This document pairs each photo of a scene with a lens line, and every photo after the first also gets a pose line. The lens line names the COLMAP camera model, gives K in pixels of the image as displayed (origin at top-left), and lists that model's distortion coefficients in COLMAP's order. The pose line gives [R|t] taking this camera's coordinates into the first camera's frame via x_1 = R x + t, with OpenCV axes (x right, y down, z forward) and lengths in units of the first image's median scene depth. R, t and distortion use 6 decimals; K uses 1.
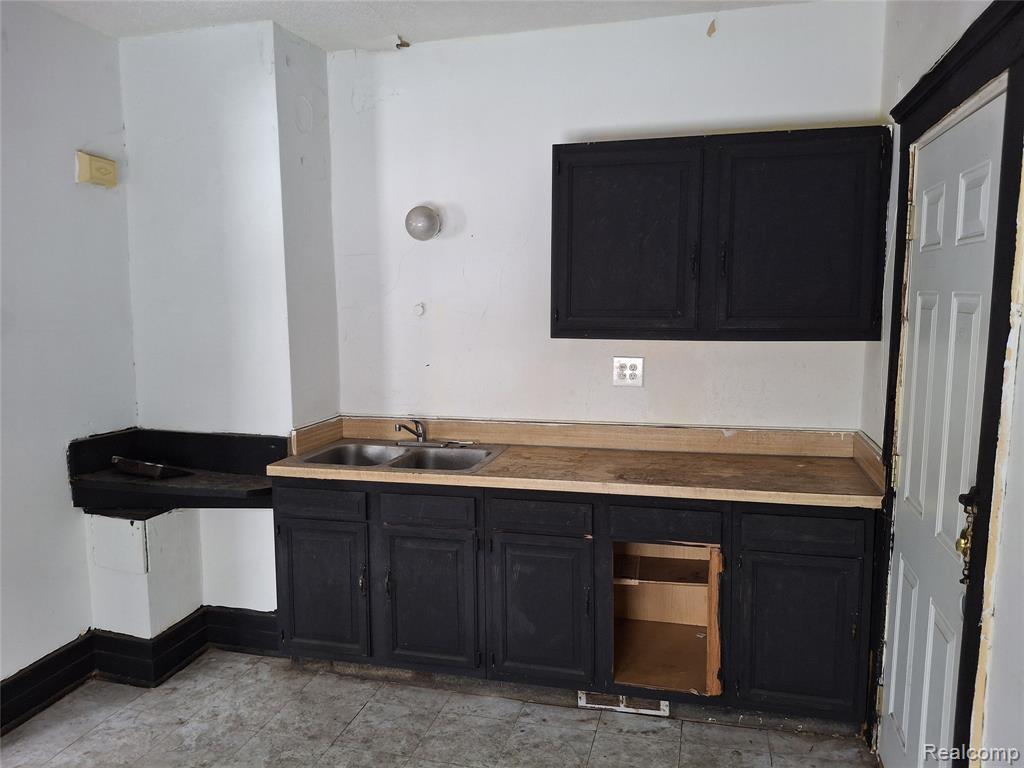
lens RADIAL K [[741.6, 0, 511.6], [0, 741.6, 384.7], [0, 0, 1]] dist [0.037309, -0.075660]
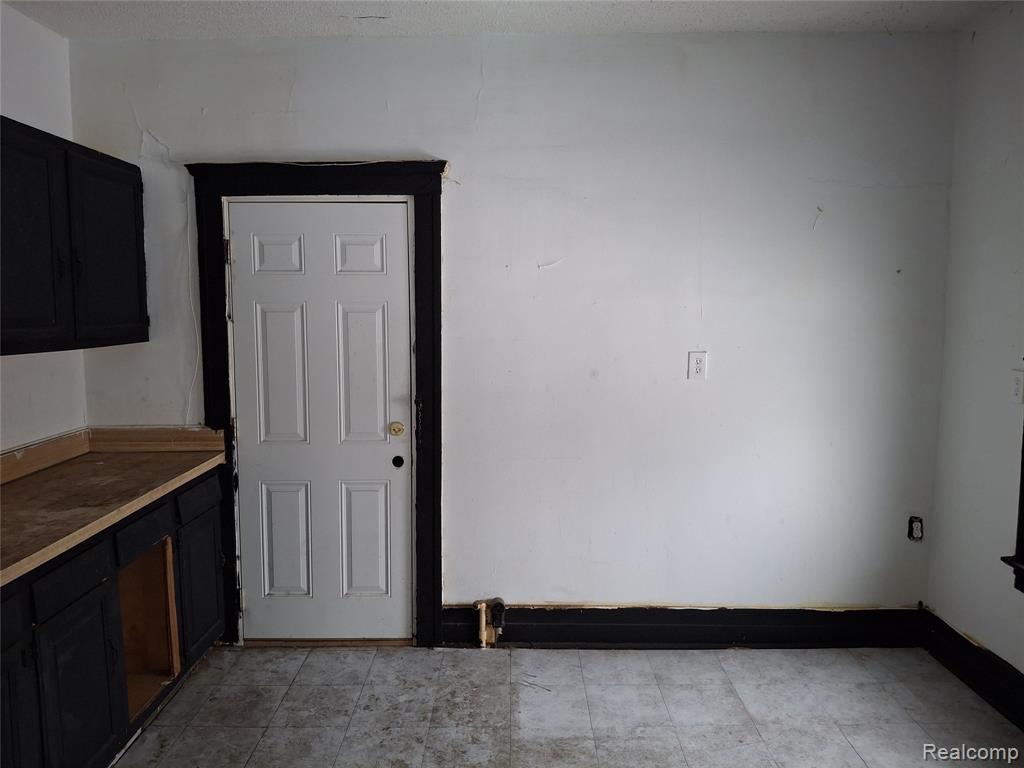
lens RADIAL K [[741.6, 0, 510.4], [0, 741.6, 387.0], [0, 0, 1]] dist [0.037309, -0.075660]
pose [[-0.237988, -0.100169, 0.966089, -0.850134], [0.115111, 0.984748, 0.130460, -0.077786], [-0.964423, 0.142255, -0.222828, 0.723652]]
